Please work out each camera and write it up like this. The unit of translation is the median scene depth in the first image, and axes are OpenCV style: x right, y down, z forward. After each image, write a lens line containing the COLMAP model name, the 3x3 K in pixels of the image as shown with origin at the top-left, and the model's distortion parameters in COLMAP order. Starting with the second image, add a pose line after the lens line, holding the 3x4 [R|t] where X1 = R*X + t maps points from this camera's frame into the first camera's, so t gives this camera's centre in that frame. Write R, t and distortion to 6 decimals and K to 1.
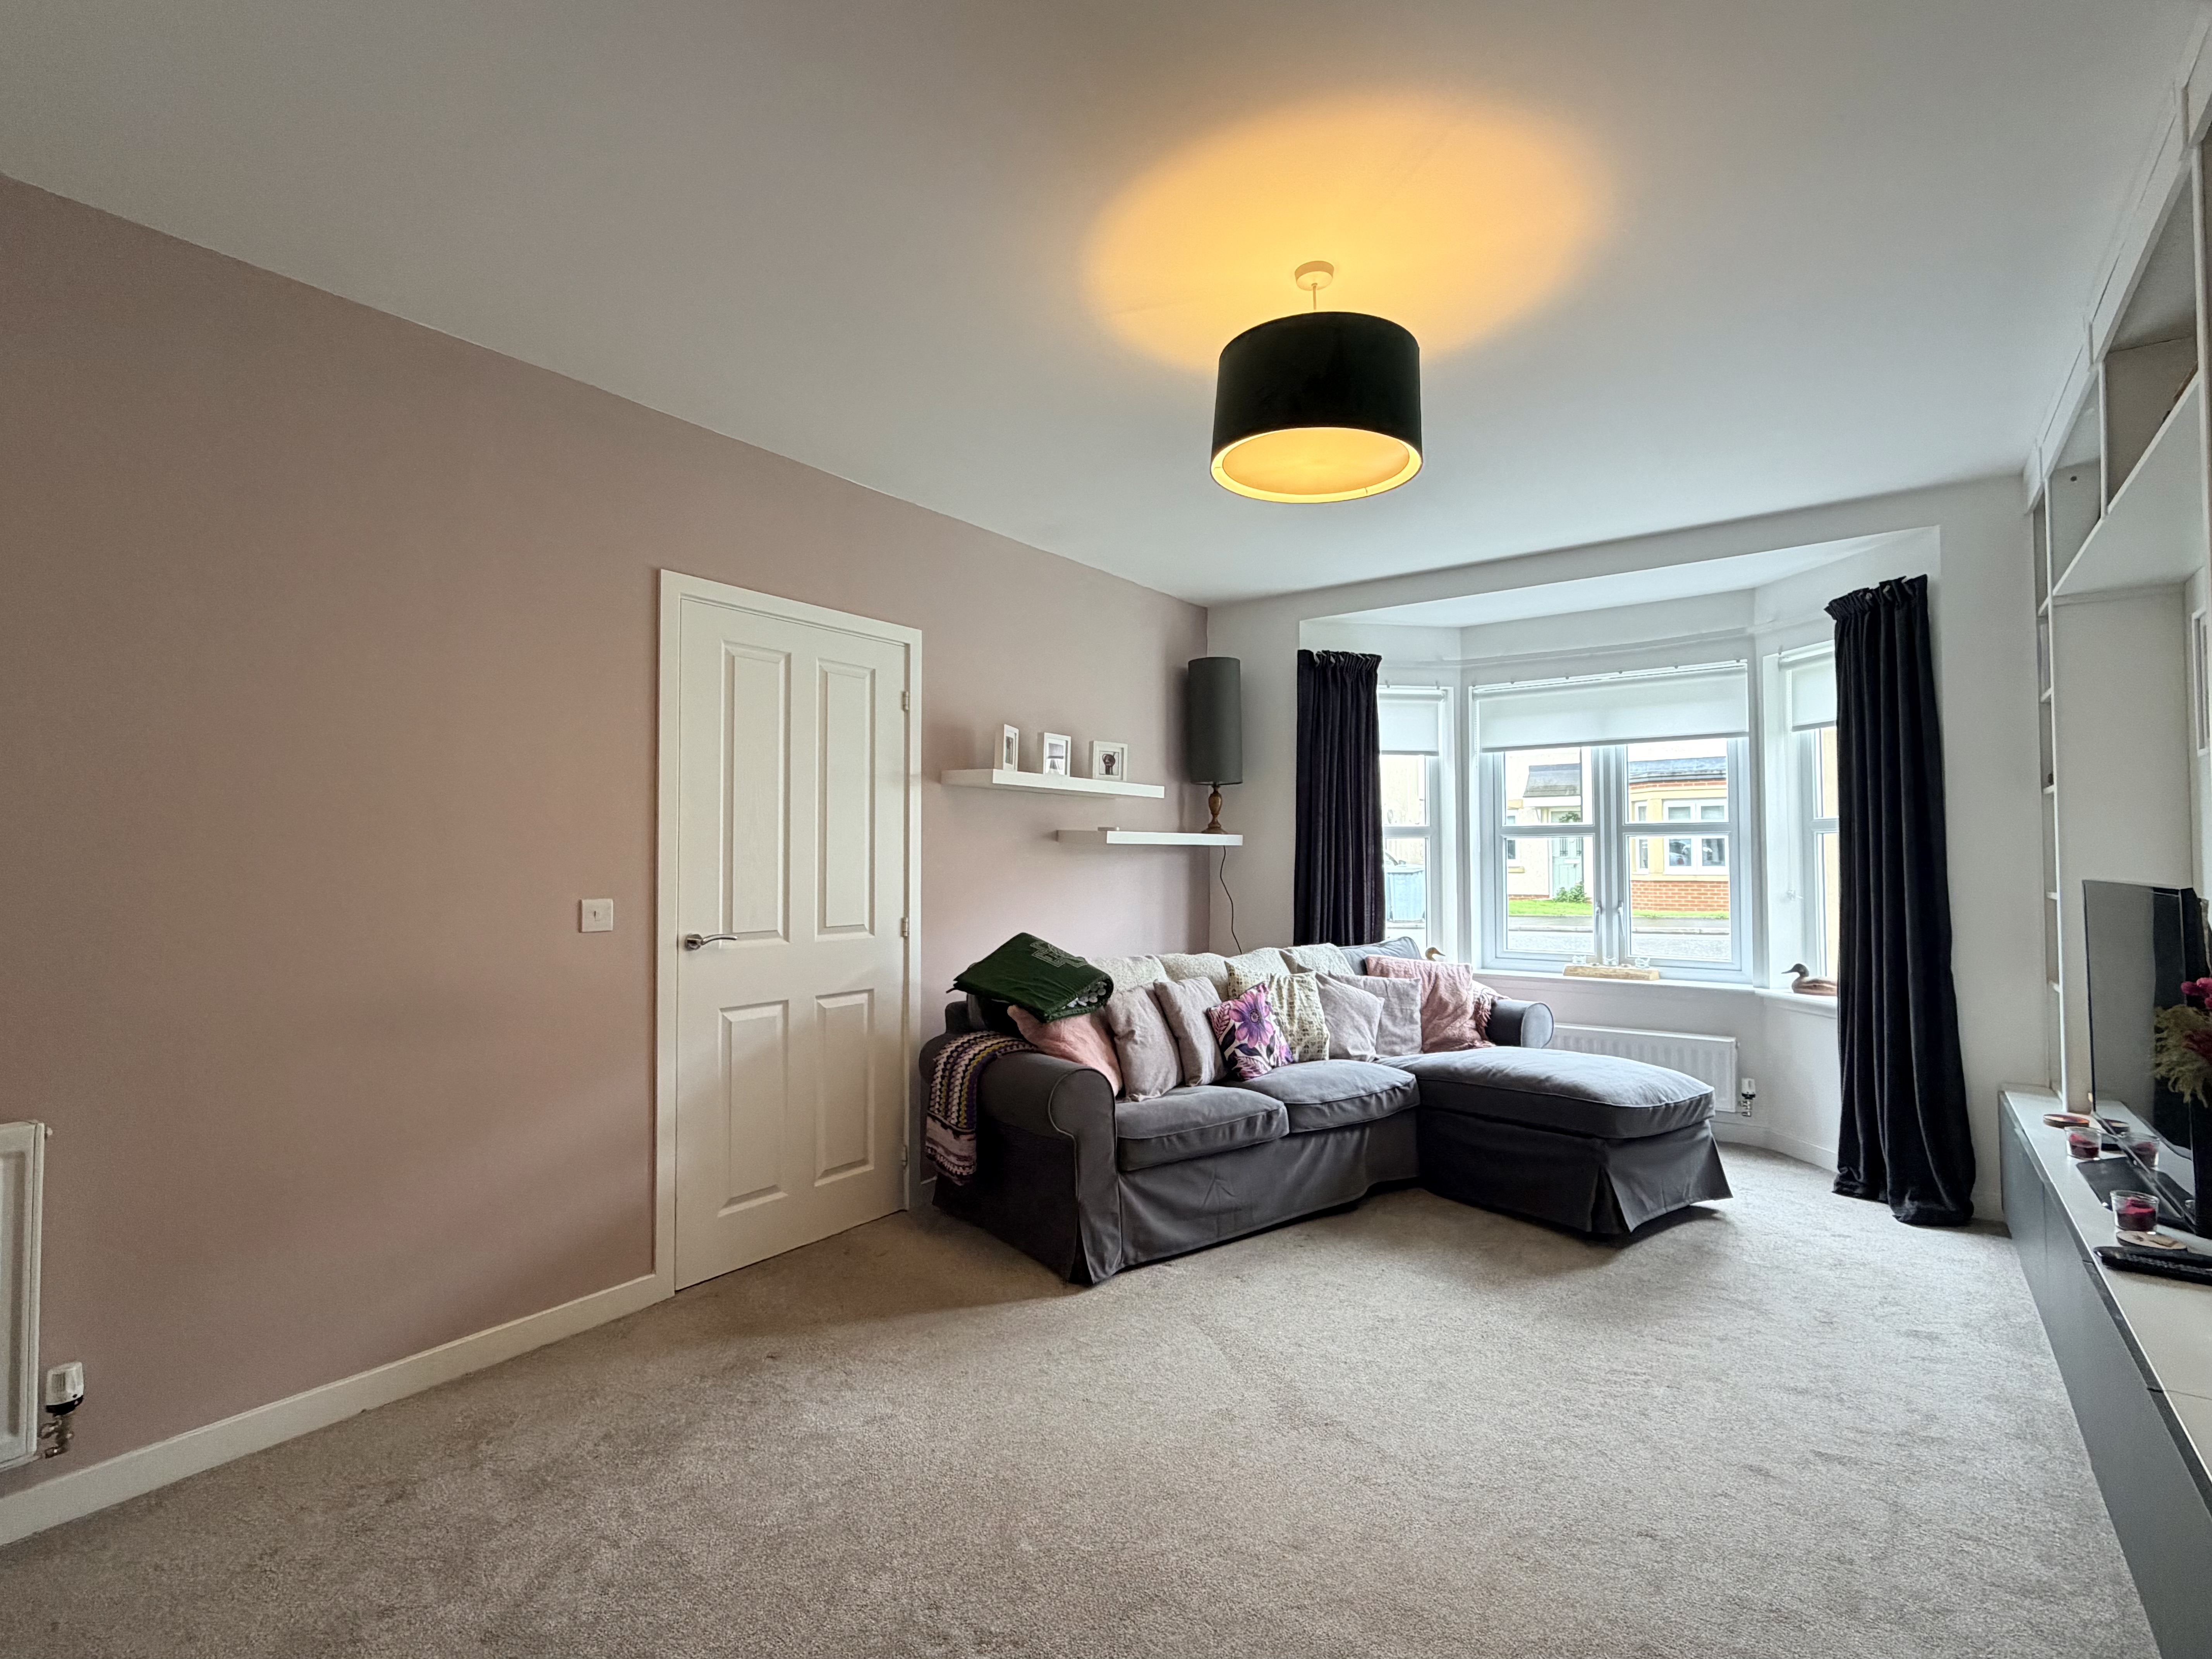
lens RADIAL K [[1035.8, 0, 1111.7], [0, 1035.8, 827.5], [0, 0, 1]] dist [-0.001017, 0.000063]
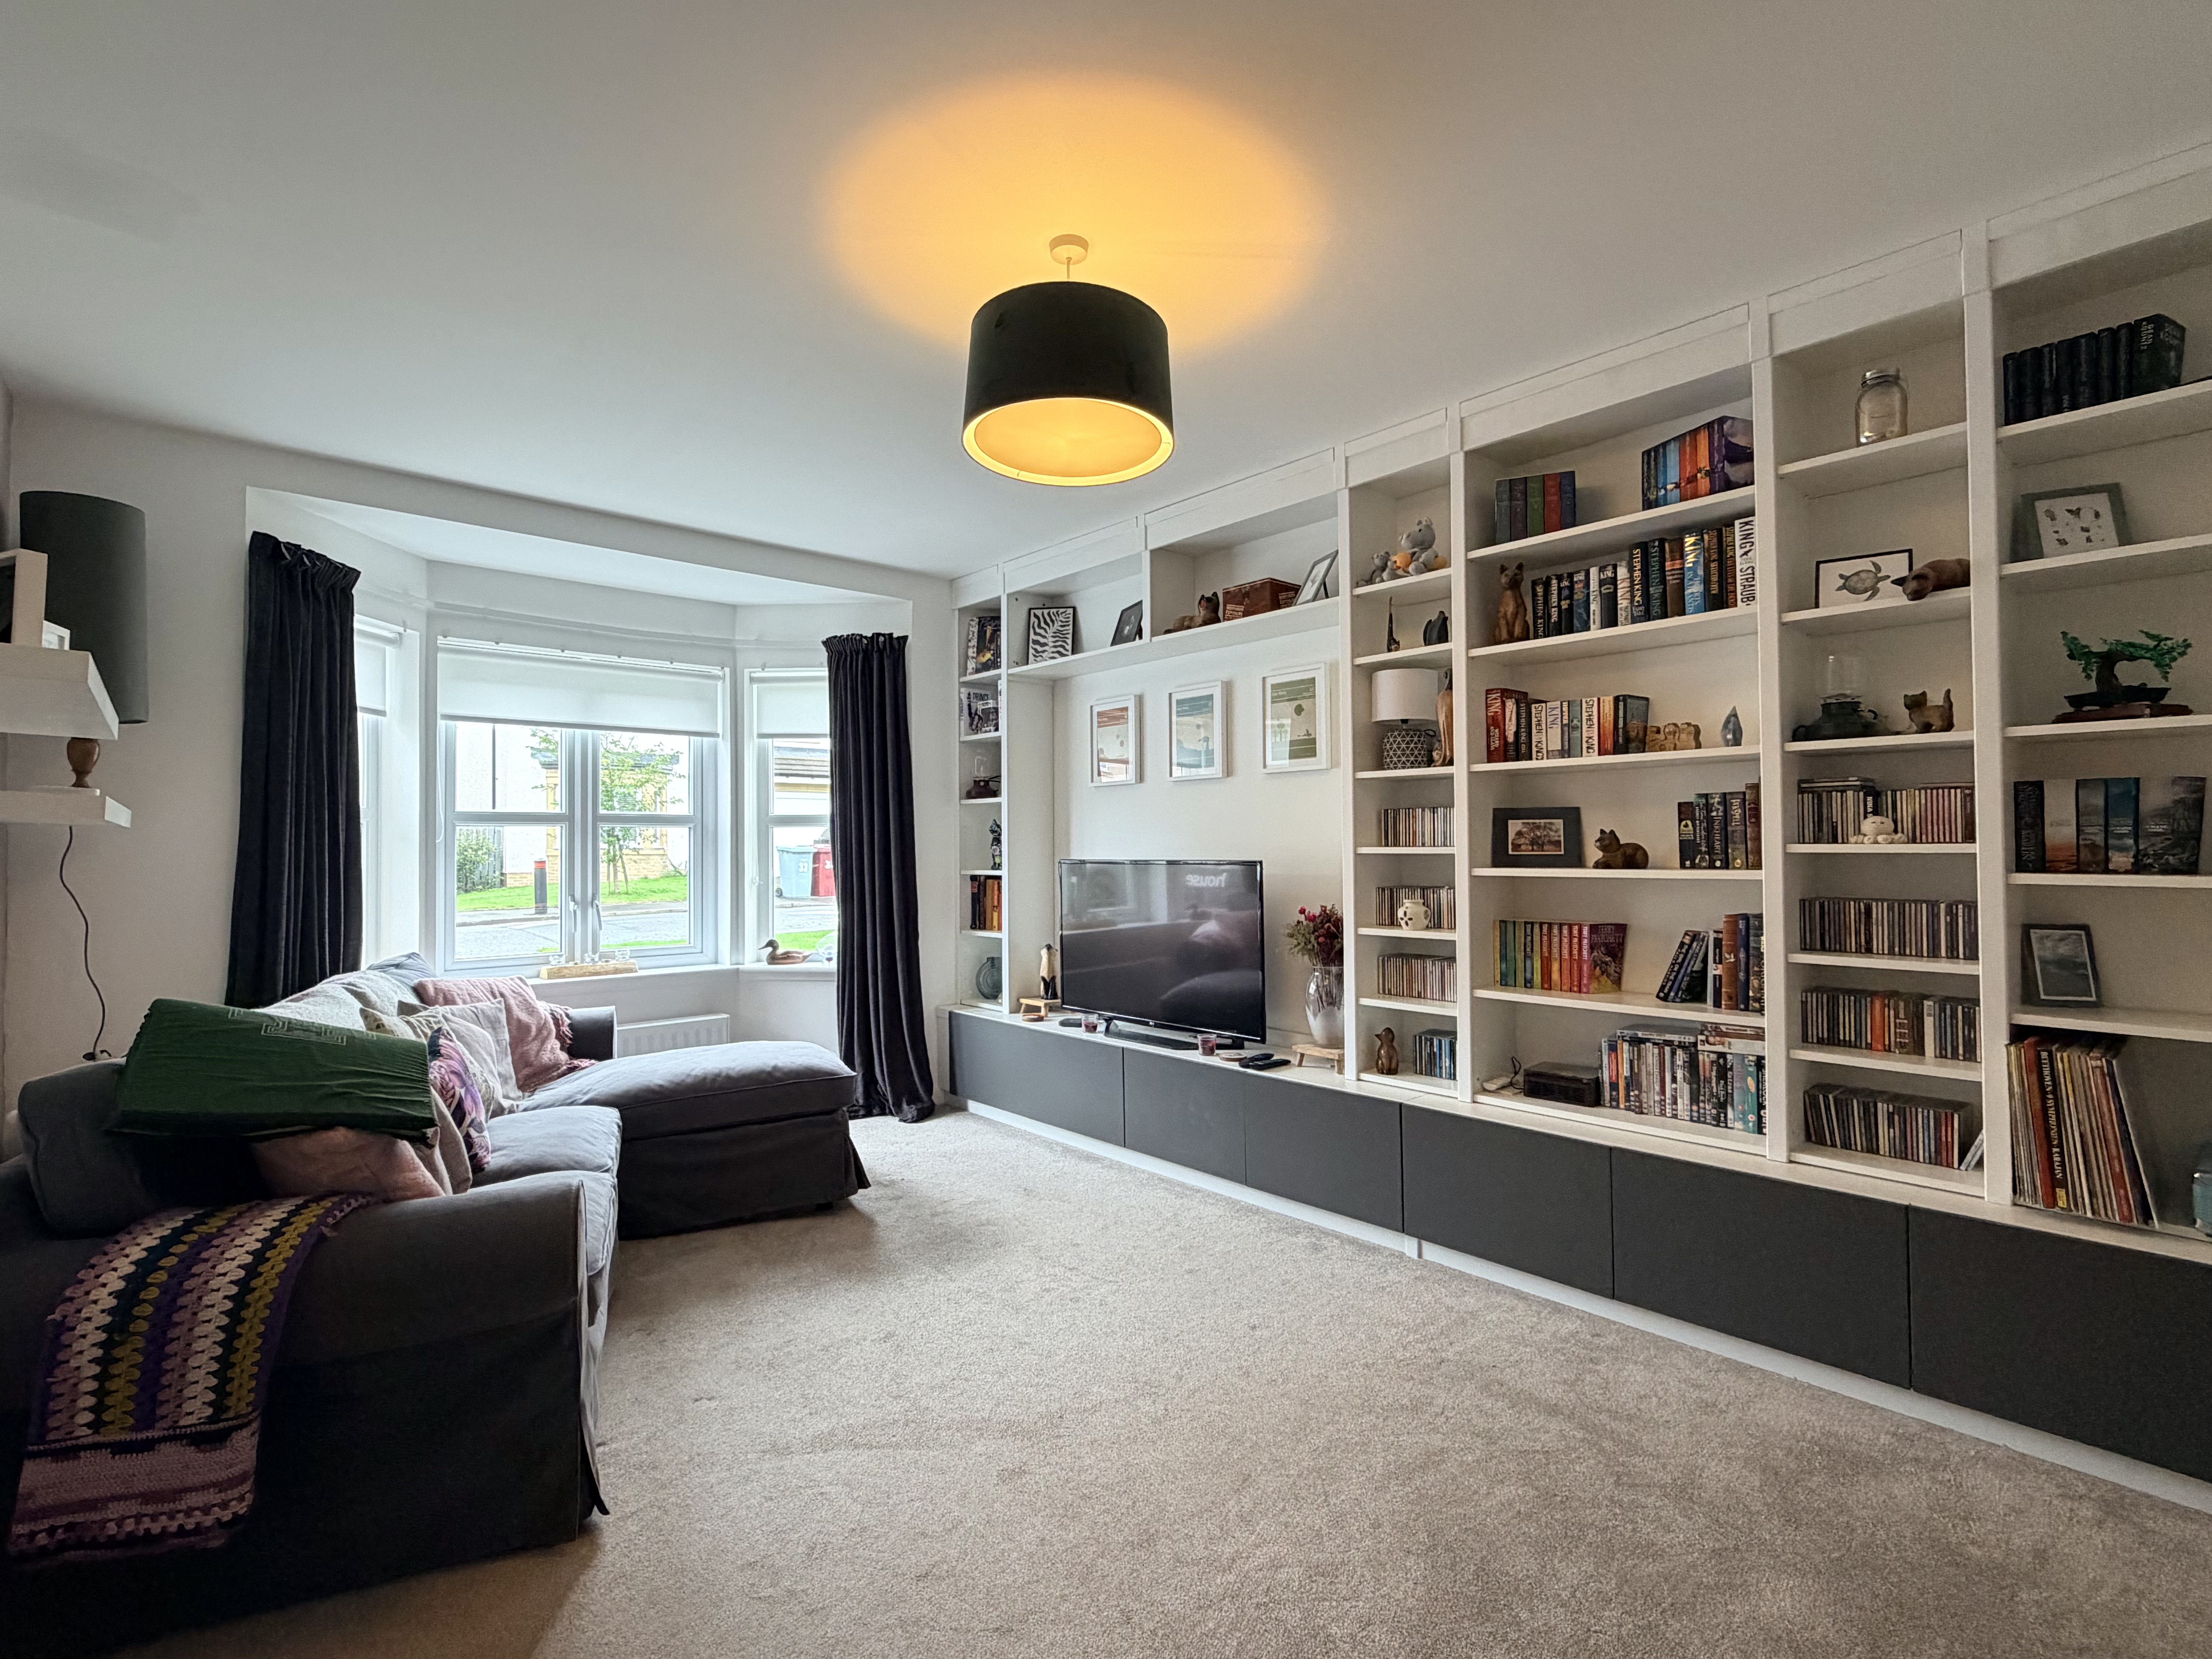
lens RADIAL K [[1035.8, 0, 1109.3], [0, 1035.8, 823.9], [0, 0, 1]] dist [-0.001017, 0.000063]
pose [[0.226541, 0.021462, 0.973765, -0.395019], [-0.021986, 0.999615, -0.016917, 0.014381], [-0.973754, -0.017577, 0.226925, 0.387088]]
